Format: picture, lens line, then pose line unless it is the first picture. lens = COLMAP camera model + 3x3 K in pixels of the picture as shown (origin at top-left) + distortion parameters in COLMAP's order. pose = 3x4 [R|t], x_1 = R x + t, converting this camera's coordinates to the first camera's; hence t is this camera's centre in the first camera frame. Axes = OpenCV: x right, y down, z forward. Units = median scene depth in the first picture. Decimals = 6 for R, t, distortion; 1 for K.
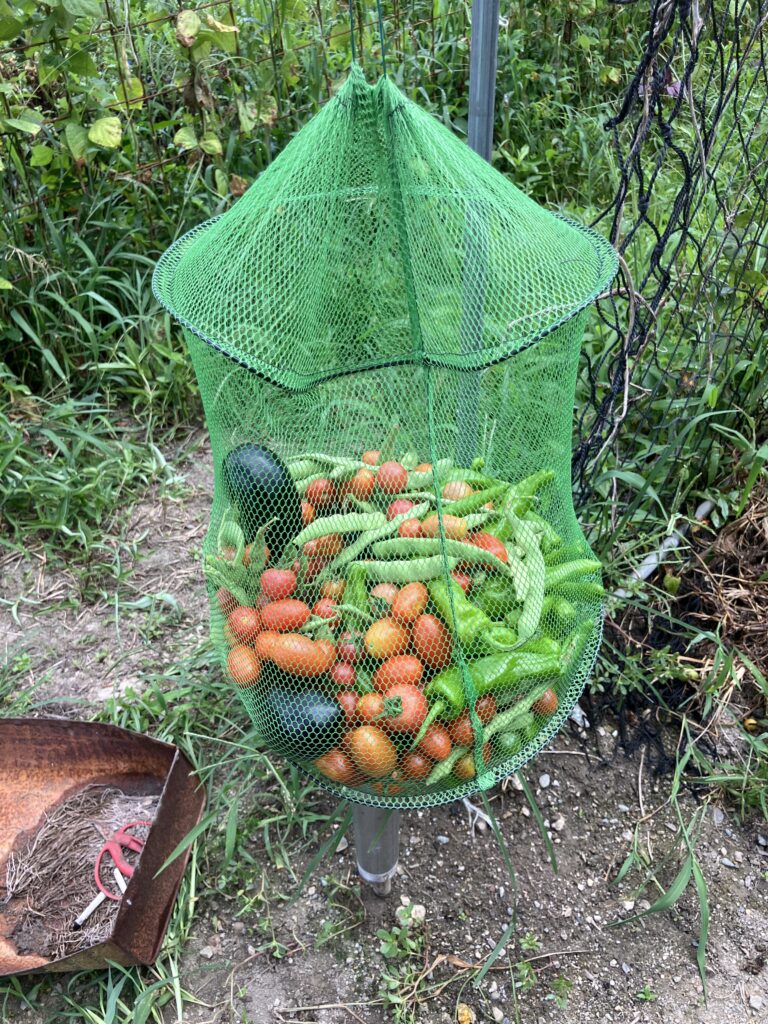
lens RADIAL K [[825.6, 0, 385.8], [0, 825.6, 514.0], [0, 0, 1]] dist [-0.011291, 0.007814]
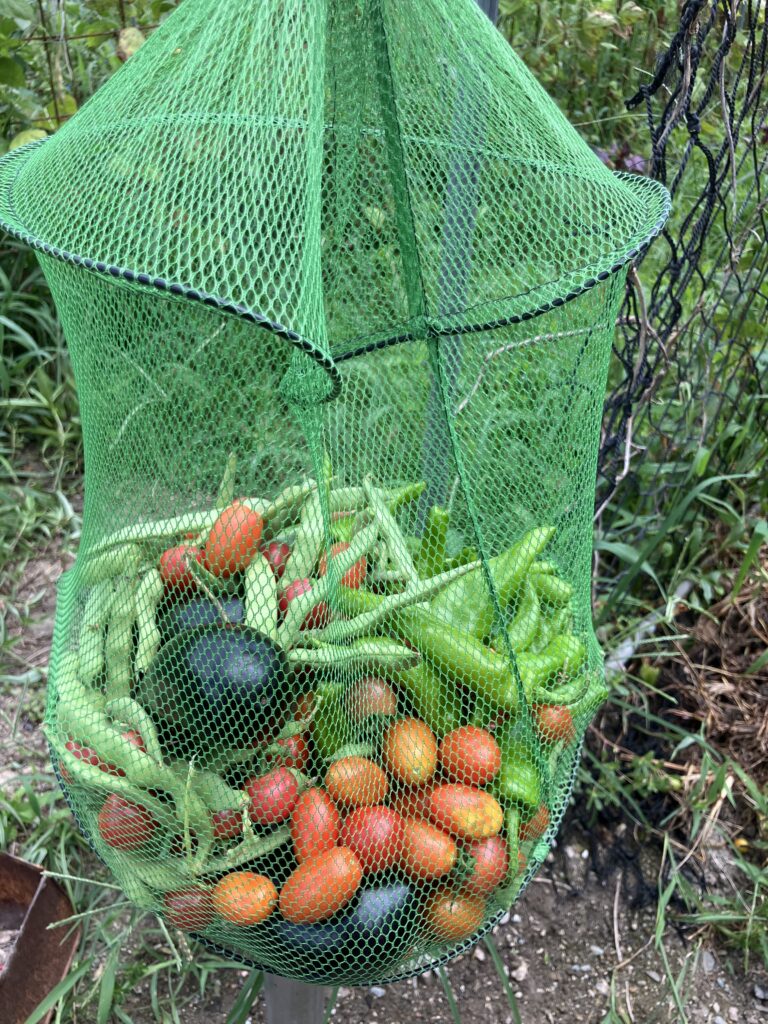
lens RADIAL K [[825.6, 0, 388.6], [0, 825.6, 505.0], [0, 0, 1]] dist [-0.011291, 0.007814]
pose [[0.995909, 0.044390, 0.078703, -0.004084], [-0.036981, 0.994959, -0.093211, -0.002865], [-0.082444, 0.089920, 0.992531, 0.153860]]
